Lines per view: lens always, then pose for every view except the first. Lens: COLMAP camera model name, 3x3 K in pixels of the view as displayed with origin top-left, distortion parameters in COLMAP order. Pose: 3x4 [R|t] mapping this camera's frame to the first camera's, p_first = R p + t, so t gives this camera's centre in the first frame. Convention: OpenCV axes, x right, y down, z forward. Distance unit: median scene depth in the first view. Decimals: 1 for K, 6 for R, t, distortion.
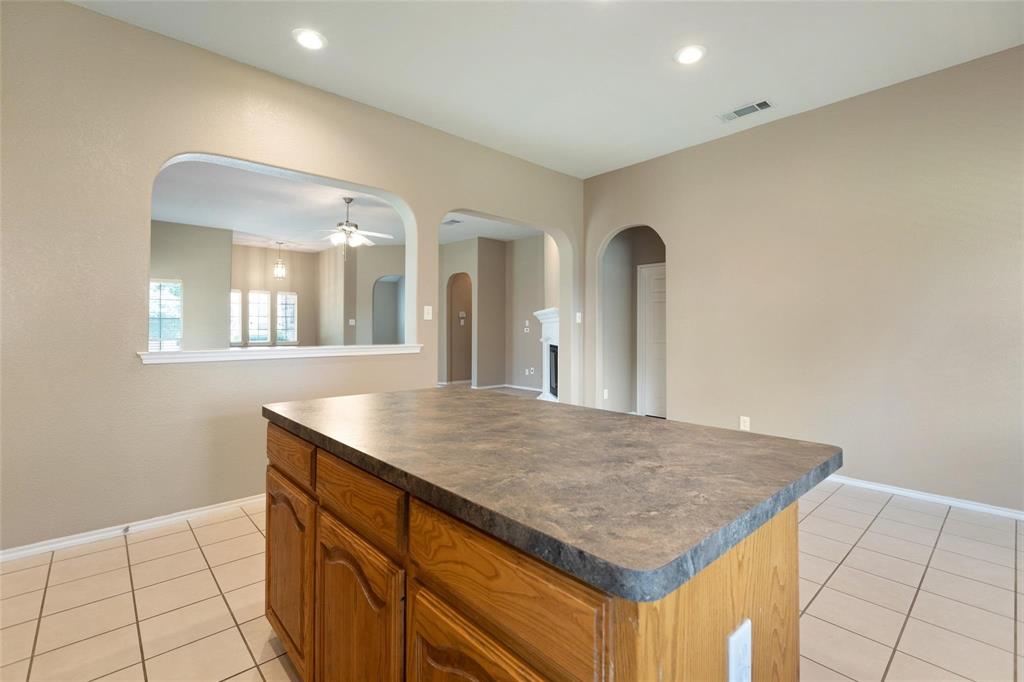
lens RADIAL K [[461.9, 0, 511.4], [0, 461.9, 327.1], [0, 0, 1]] dist [0.000687, 0.000646]
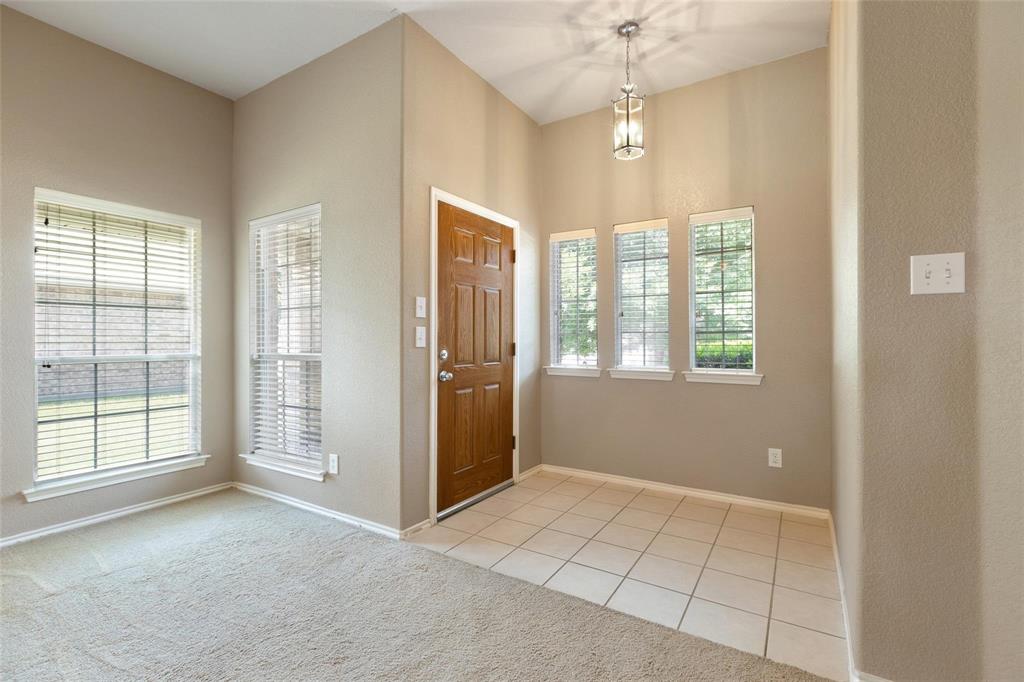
lens RADIAL K [[461.9, 0, 508.0], [0, 461.9, 338.6], [0, 0, 1]] dist [0.000687, 0.000646]
pose [[0.266579, -0.003169, -0.963808, -0.241199], [0.008169, 0.999966, -0.001028, 0.008900], [0.963779, -0.007600, 0.266596, 0.832513]]
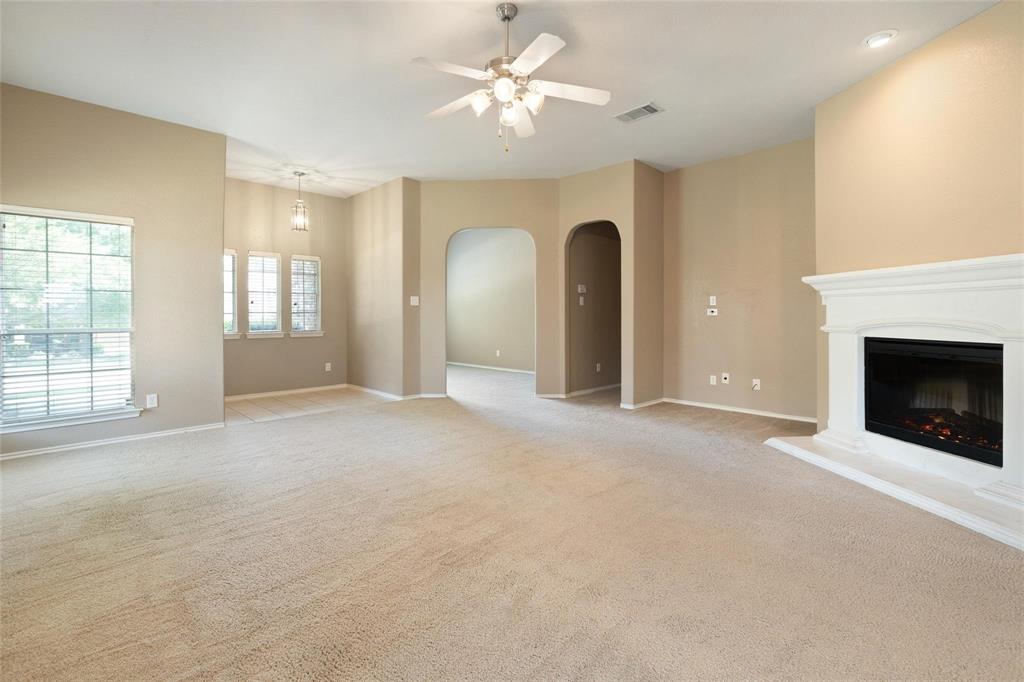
lens RADIAL K [[461.9, 0, 510.8], [0, 461.9, 314.2], [0, 0, 1]] dist [0.000687, 0.000646]
pose [[0.999357, -0.003579, 0.035687, -0.234916], [0.003468, 0.999989, 0.003145, 0.006055], [-0.035698, -0.003019, 0.999358, 0.359906]]
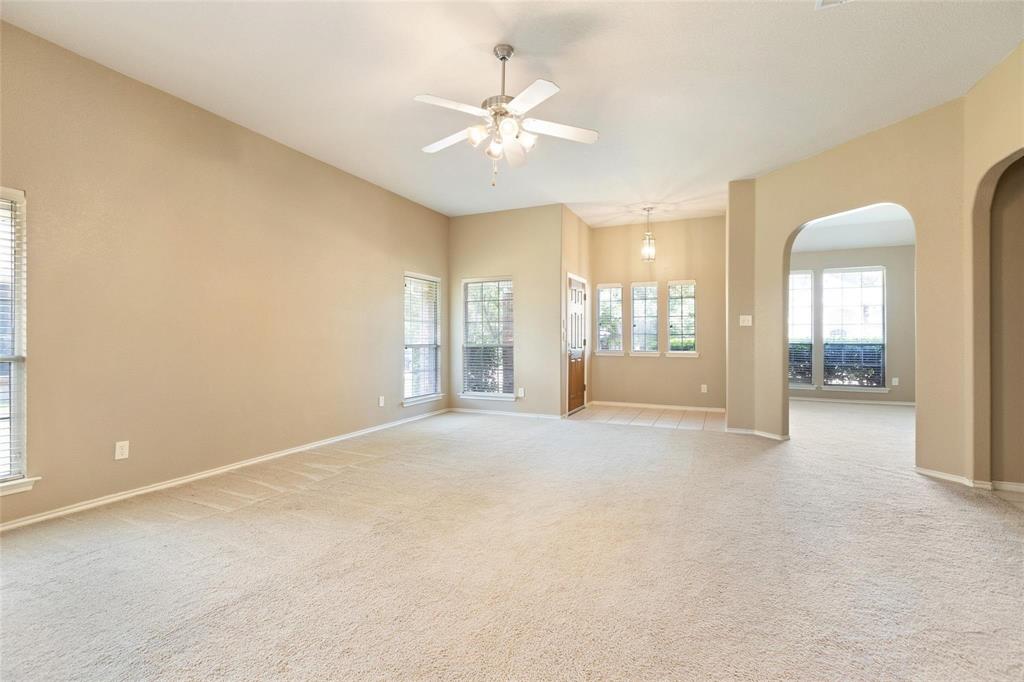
lens RADIAL K [[461.9, 0, 510.2], [0, 461.9, 335.8], [0, 0, 1]] dist [0.000687, 0.000646]
pose [[0.393899, -0.002471, -0.919150, 0.048852], [0.003983, 0.999992, -0.000981, 0.006963], [0.919145, -0.003274, 0.393906, 0.527558]]
